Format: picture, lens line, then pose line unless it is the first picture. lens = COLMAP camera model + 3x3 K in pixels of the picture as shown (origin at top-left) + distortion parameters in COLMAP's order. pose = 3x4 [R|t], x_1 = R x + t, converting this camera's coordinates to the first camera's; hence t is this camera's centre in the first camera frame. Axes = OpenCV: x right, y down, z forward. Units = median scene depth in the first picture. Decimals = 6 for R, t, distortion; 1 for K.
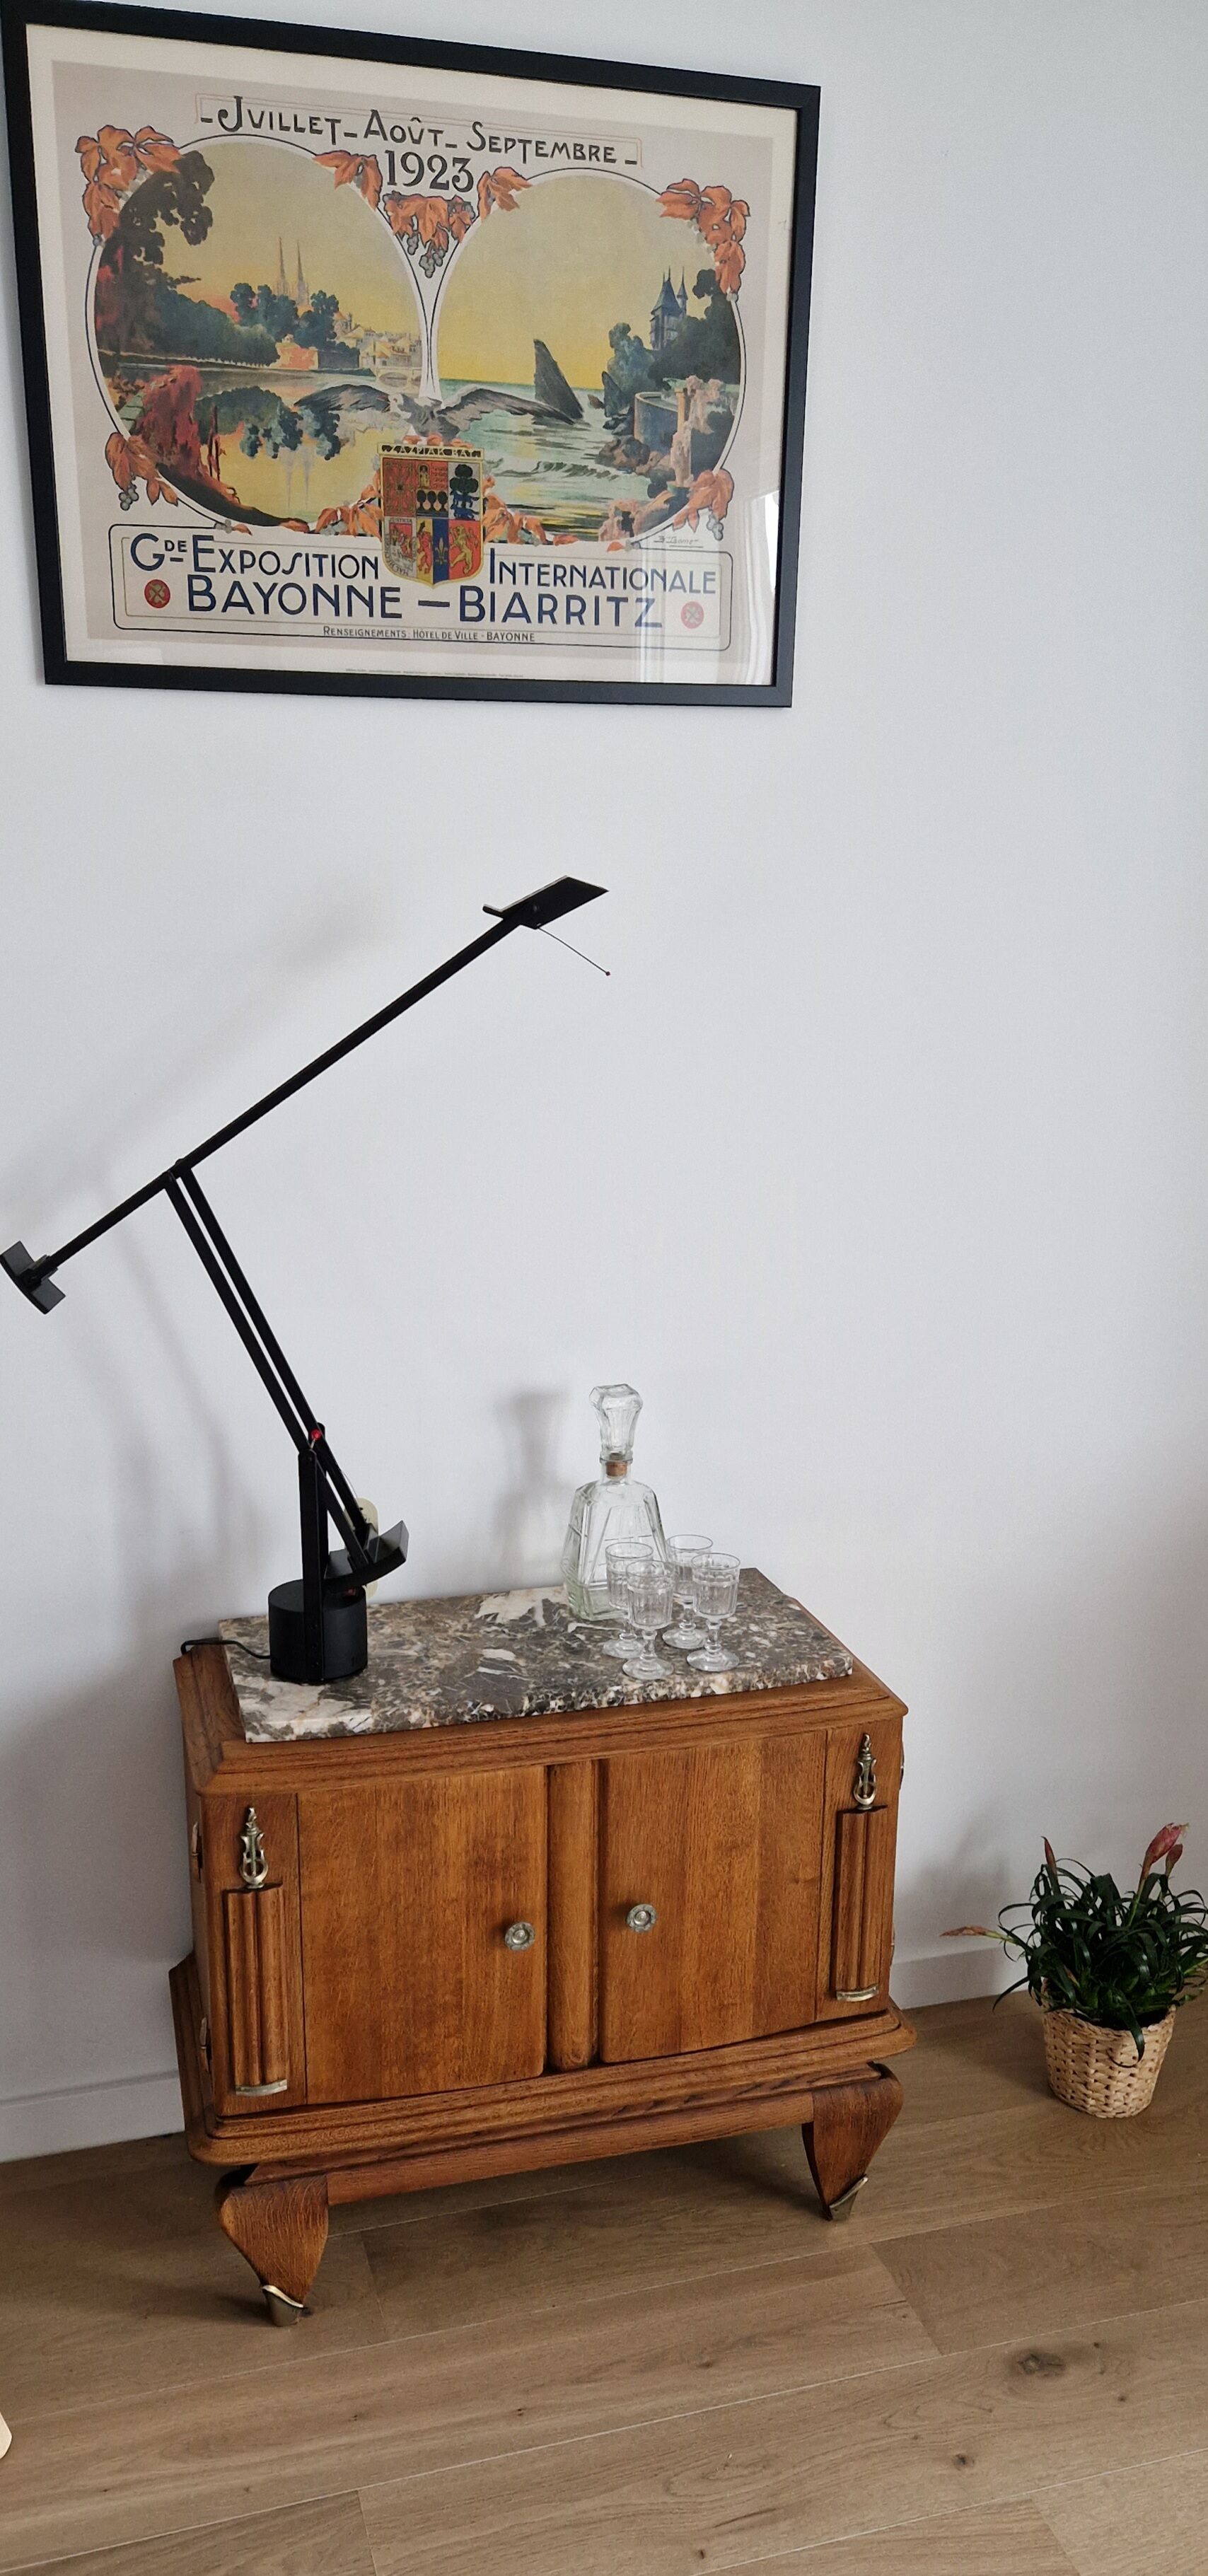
lens RADIAL K [[1899.5, 0, 554.9], [0, 1899.5, 1422.2], [0, 0, 1]] dist [0.084472, -0.077826]
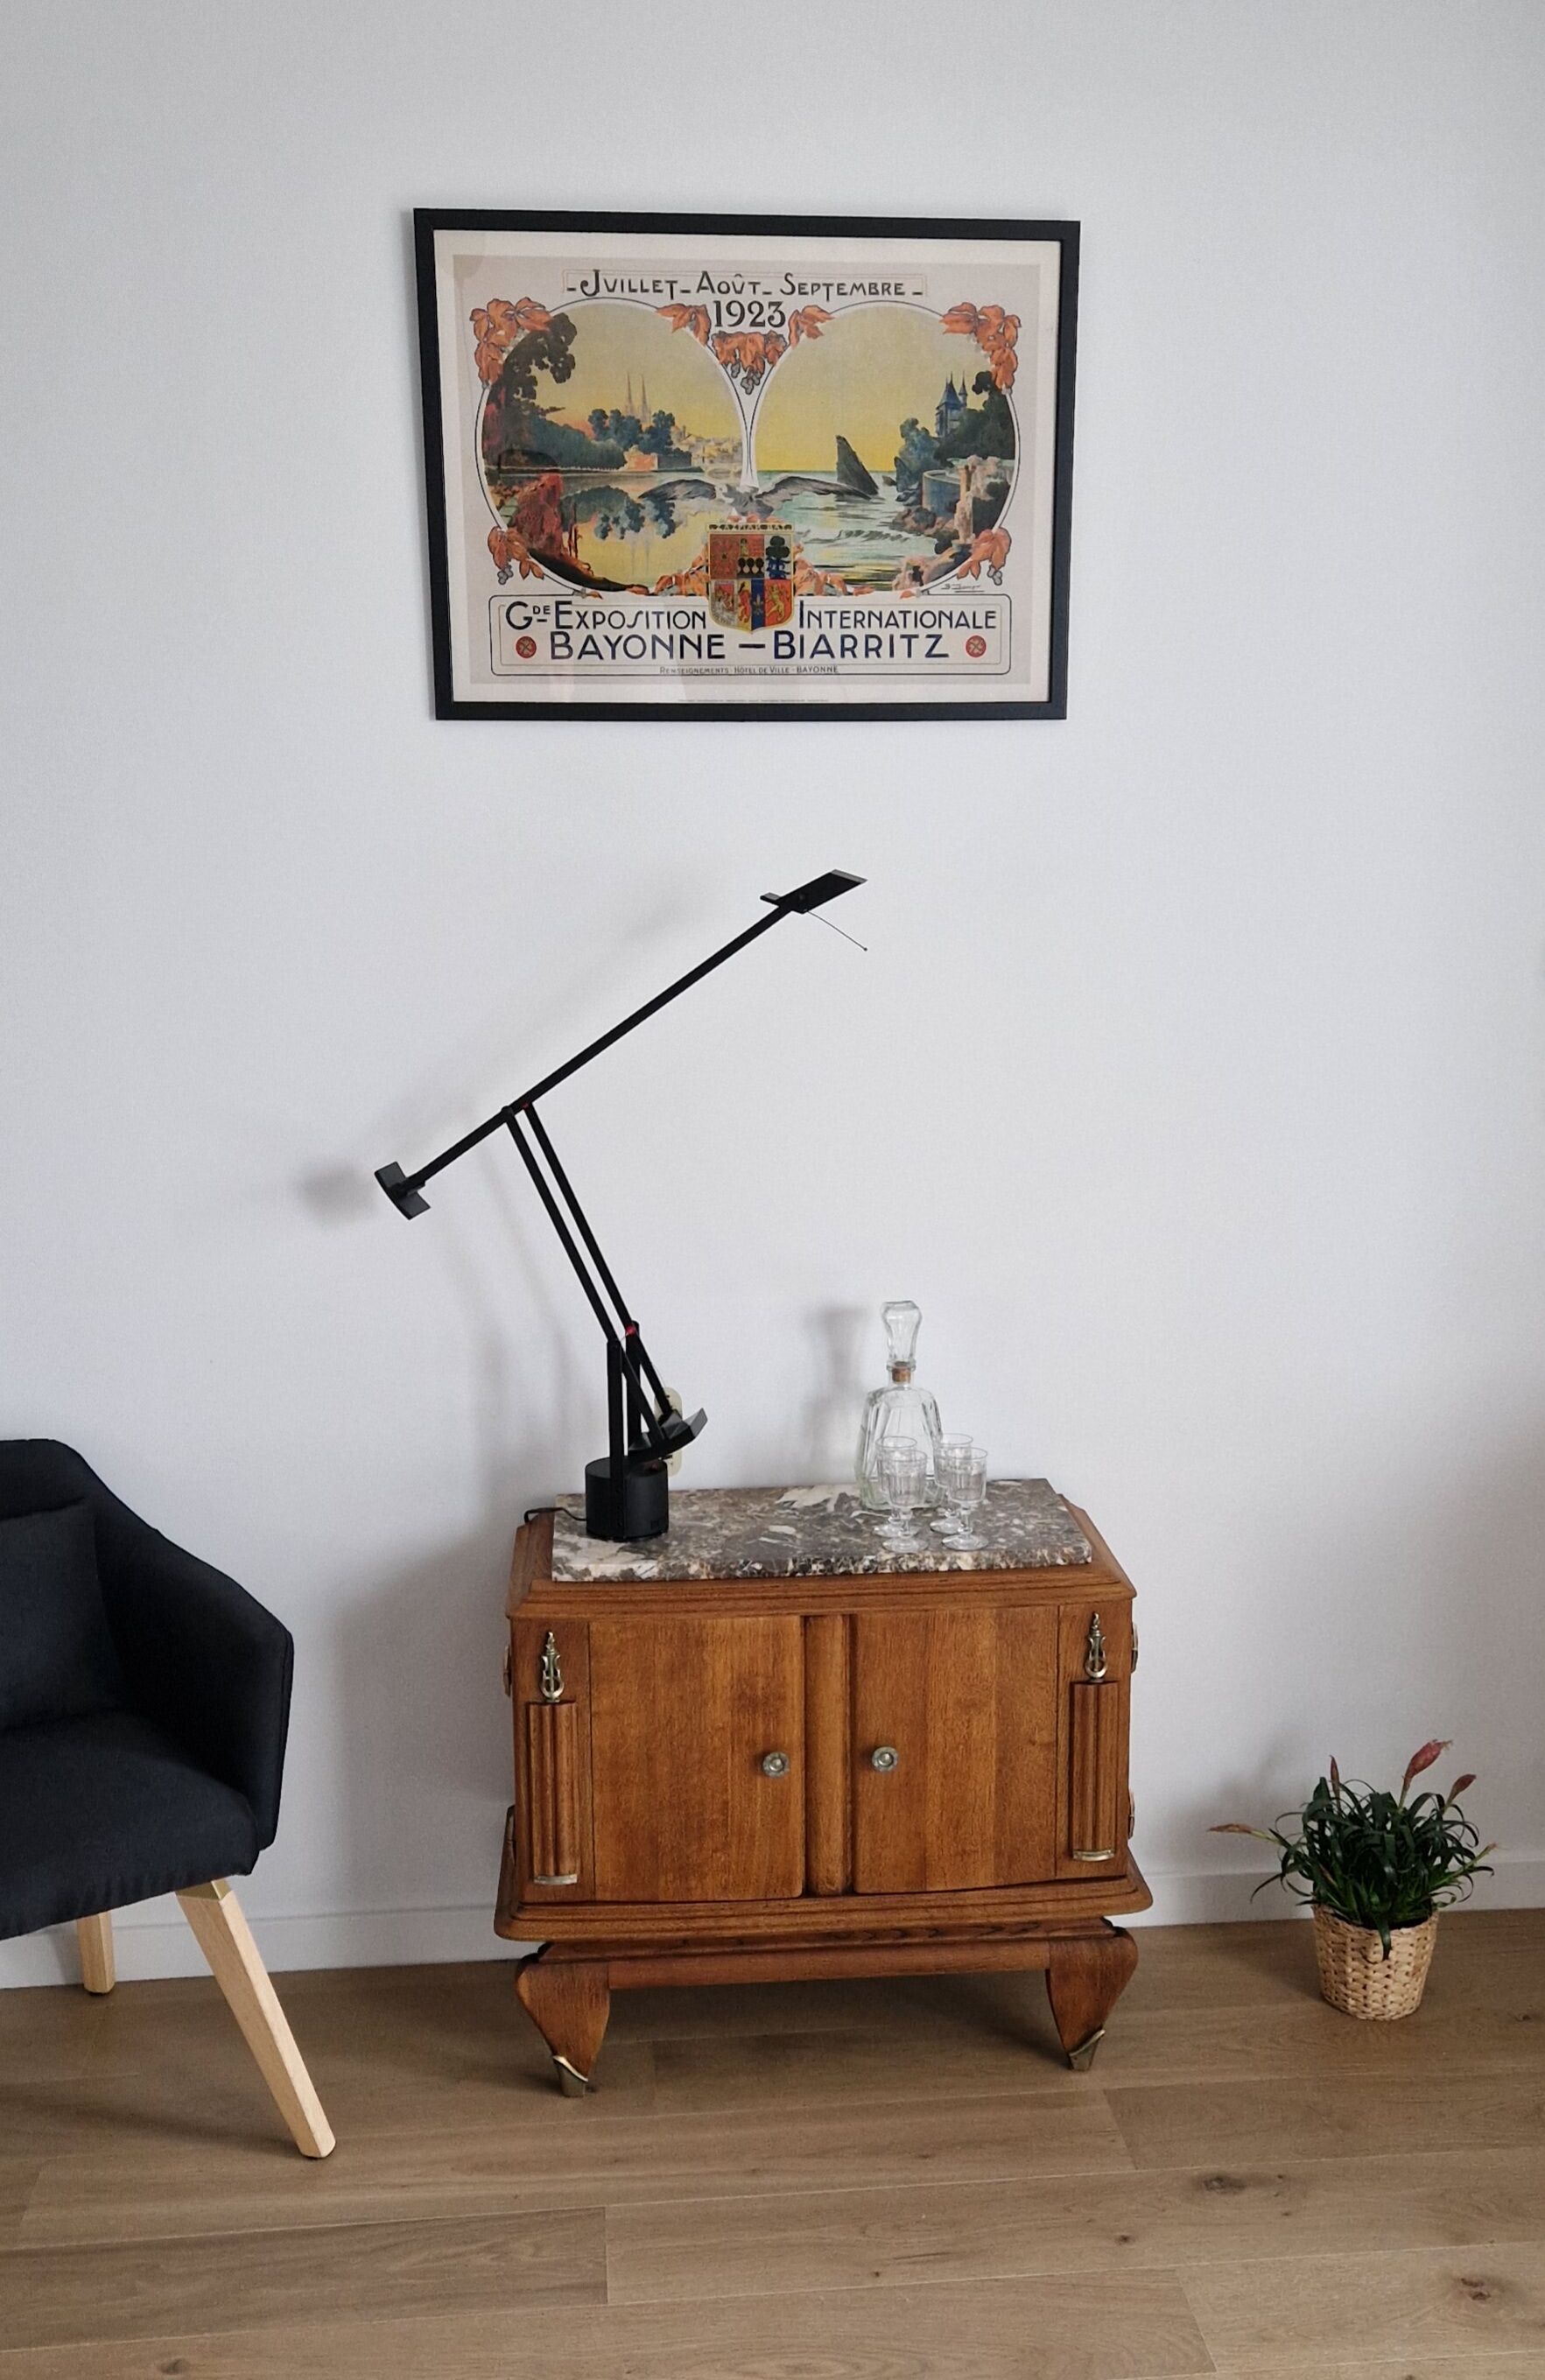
lens RADIAL K [[2362.9, 0, 811.4], [0, 2362.9, 1295.6], [0, 0, 1]] dist [0.074463, 0.000000]
pose [[0.984454, 0.030197, -0.173025, 0.239783], [-0.041267, 0.997300, -0.060743, 0.070000], [0.170724, 0.066939, 0.983043, -0.426358]]
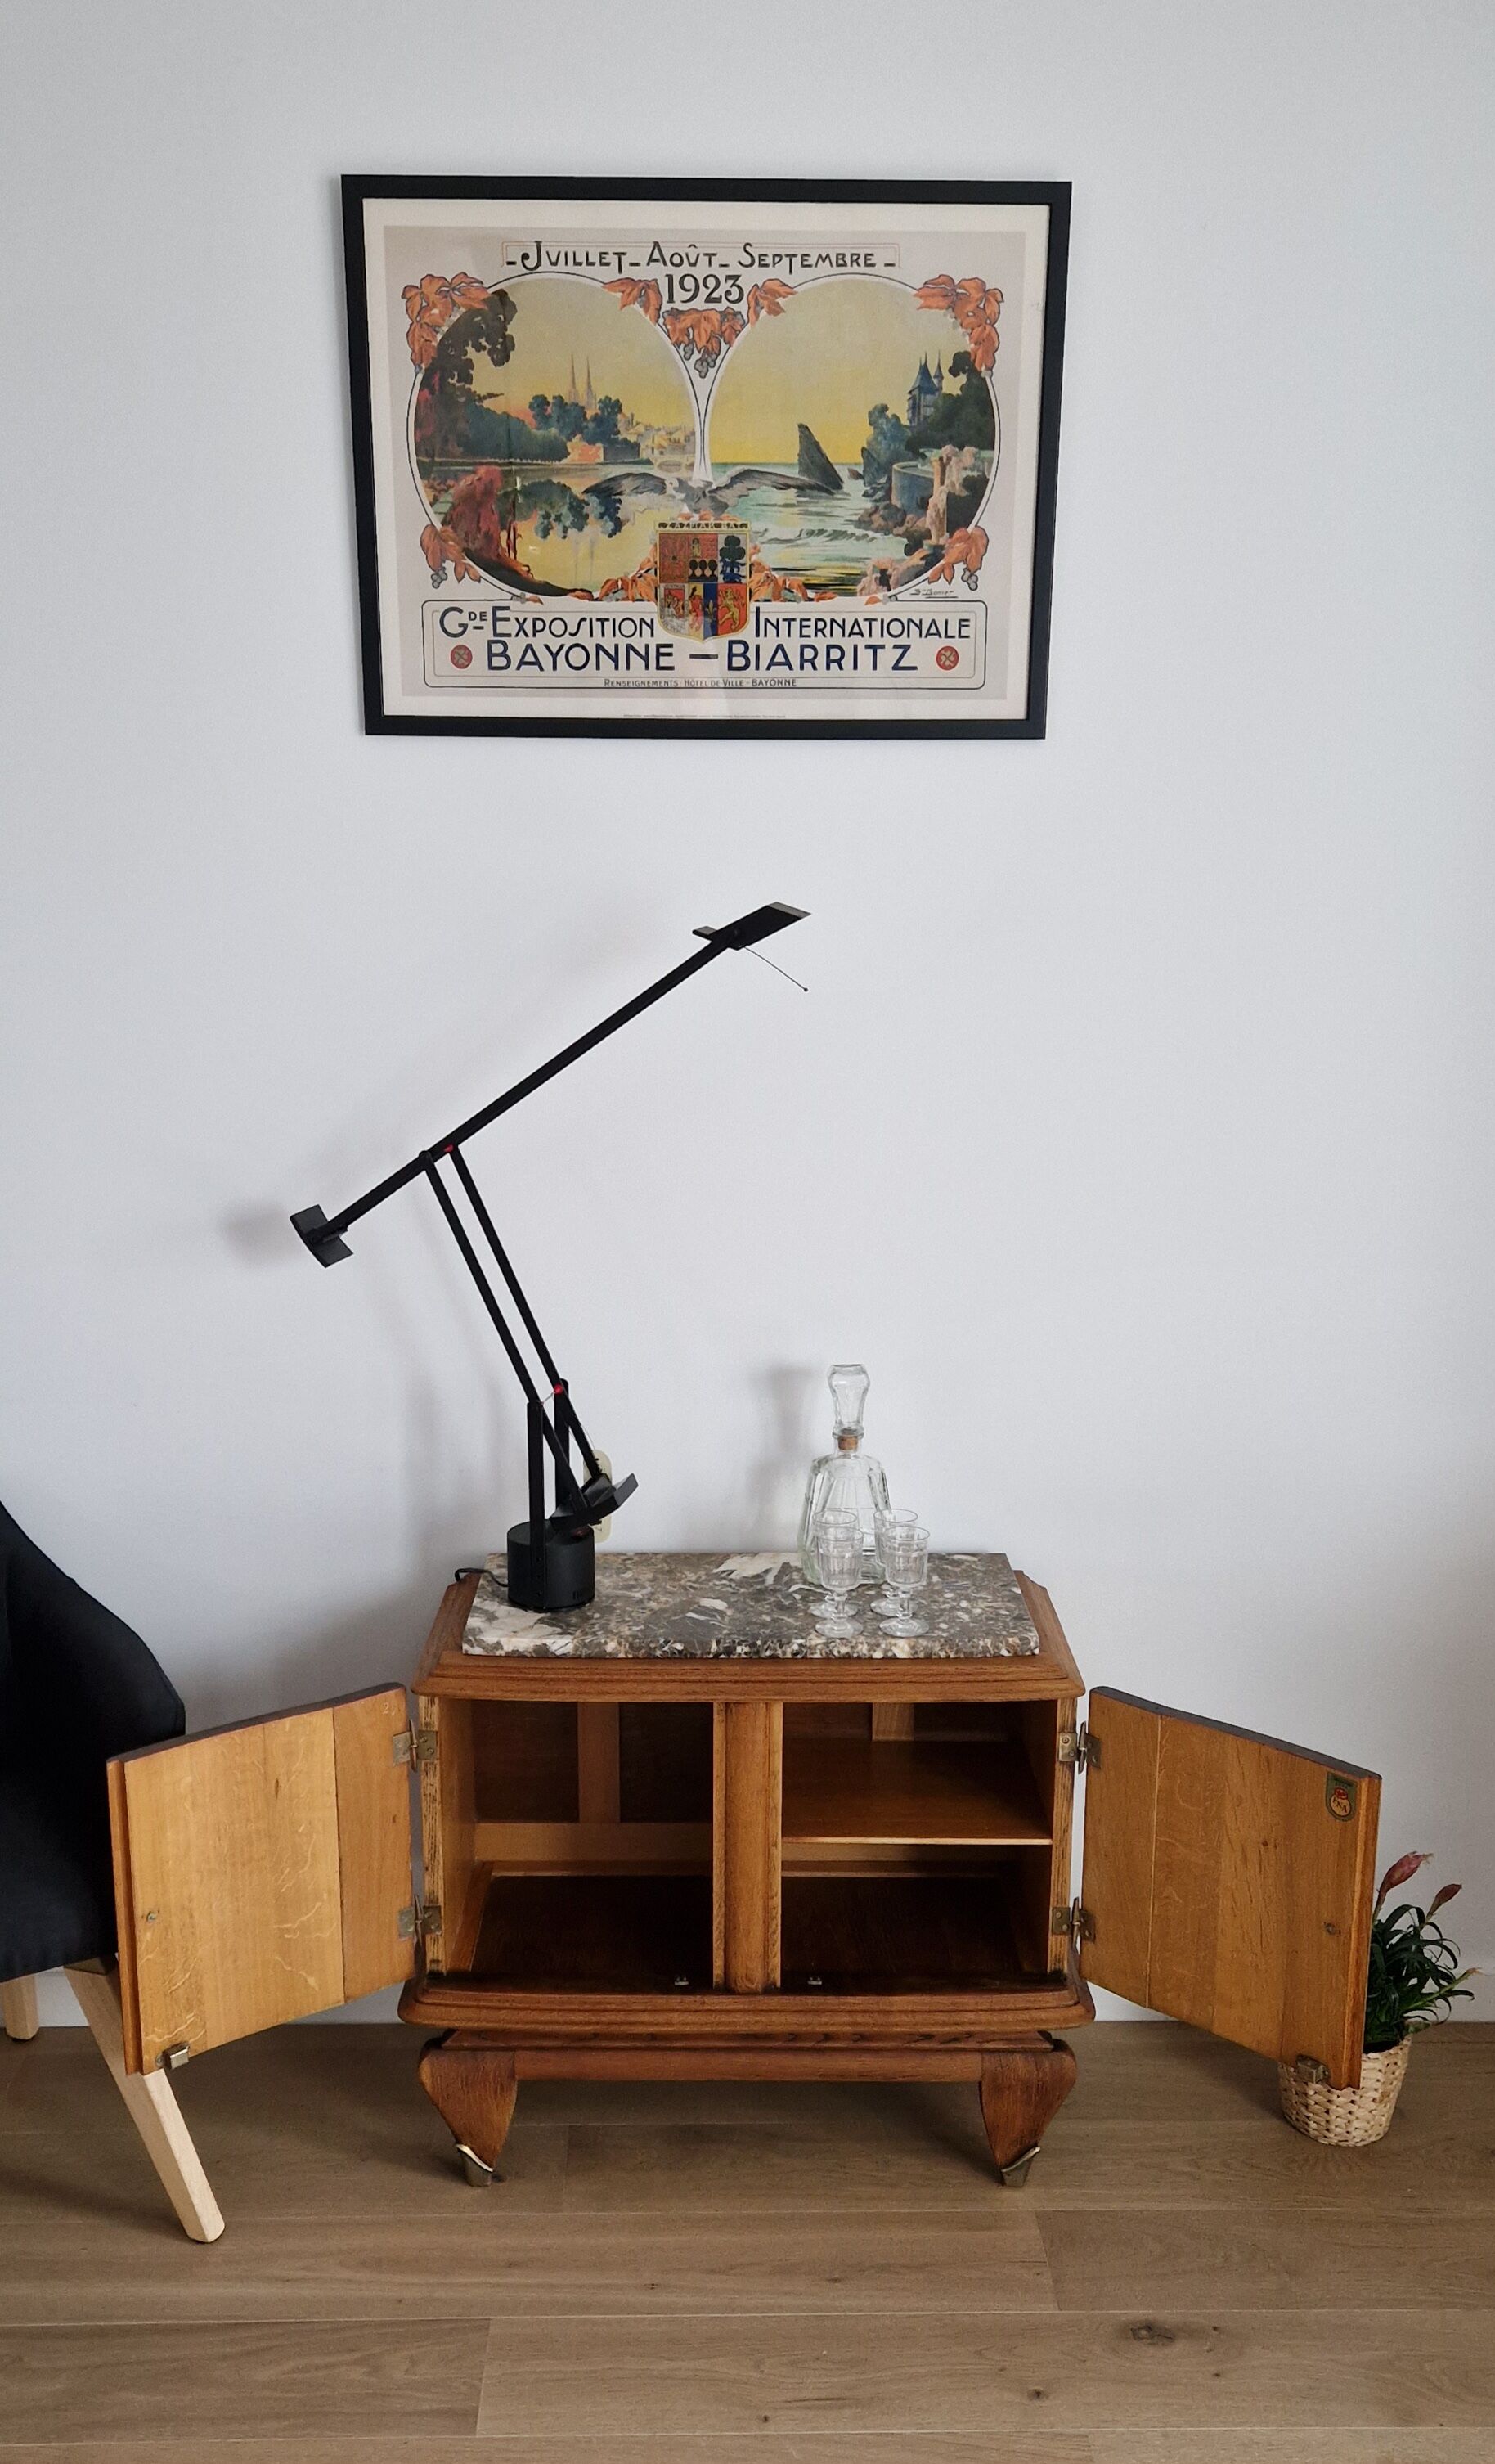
lens RADIAL K [[2206.6, 0, 733.1], [0, 2206.6, 1367.4], [0, 0, 1]] dist [0.085390, -0.065749]
pose [[0.966633, 0.066089, -0.247491, 0.295910], [-0.072862, 0.997174, -0.018300, 0.010258], [0.245583, 0.035722, 0.968717, -0.232154]]
